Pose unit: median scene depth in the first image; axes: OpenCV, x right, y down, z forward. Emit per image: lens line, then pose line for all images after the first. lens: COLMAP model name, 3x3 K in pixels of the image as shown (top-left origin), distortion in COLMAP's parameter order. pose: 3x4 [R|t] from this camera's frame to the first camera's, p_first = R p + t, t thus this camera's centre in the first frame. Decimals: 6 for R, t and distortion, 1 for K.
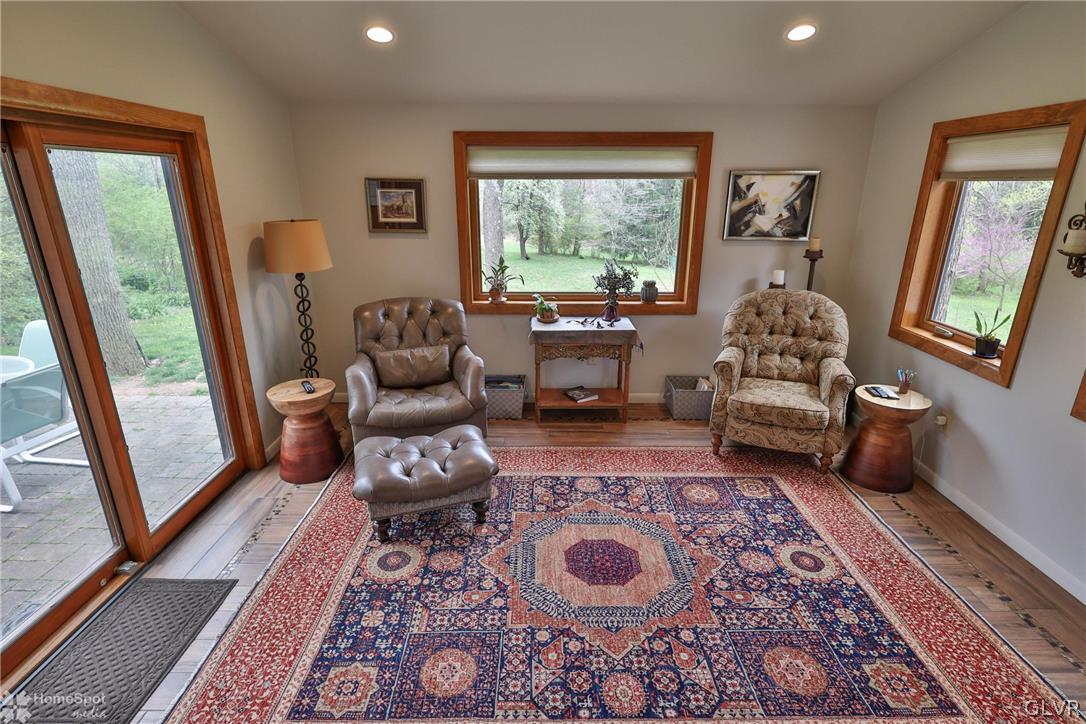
lens RADIAL K [[536.4, 0, 537.9], [0, 536.4, 360.2], [0, 0, 1]] dist [0.001436, 0.000087]
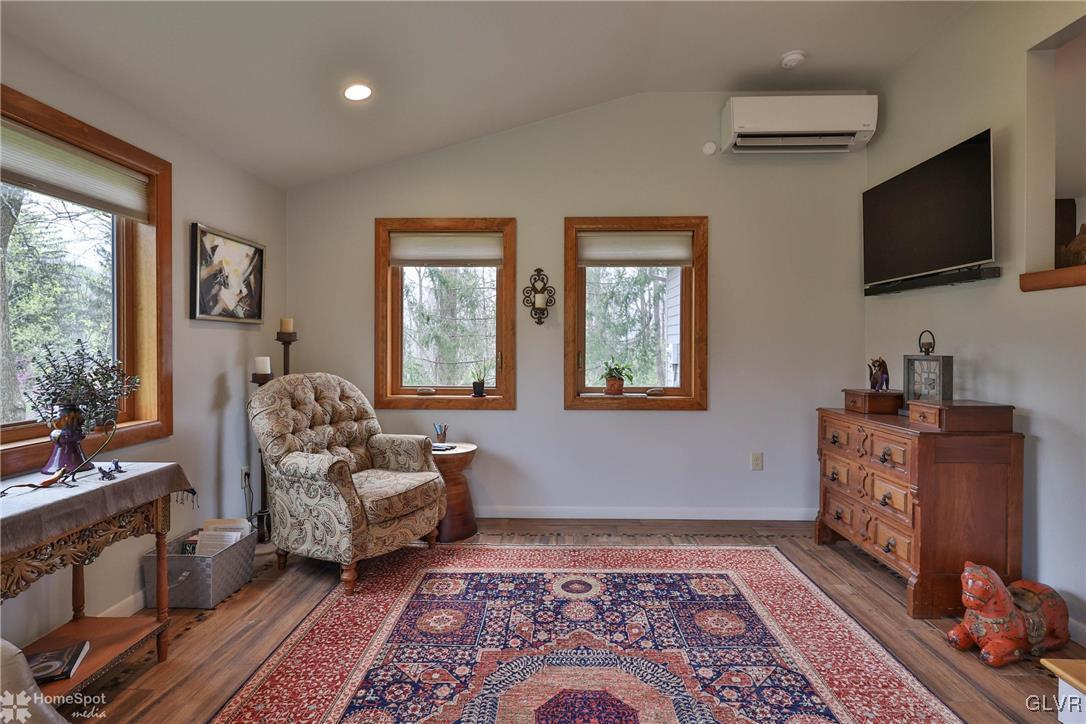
lens RADIAL K [[536.4, 0, 562.7], [0, 536.4, 343.4], [0, 0, 1]] dist [0.001436, 0.000087]
pose [[0.013510, -0.003845, 0.999901, -0.409843], [0.309508, 0.950897, -0.000526, -0.059055], [-0.950801, 0.309484, 0.014037, 0.678434]]
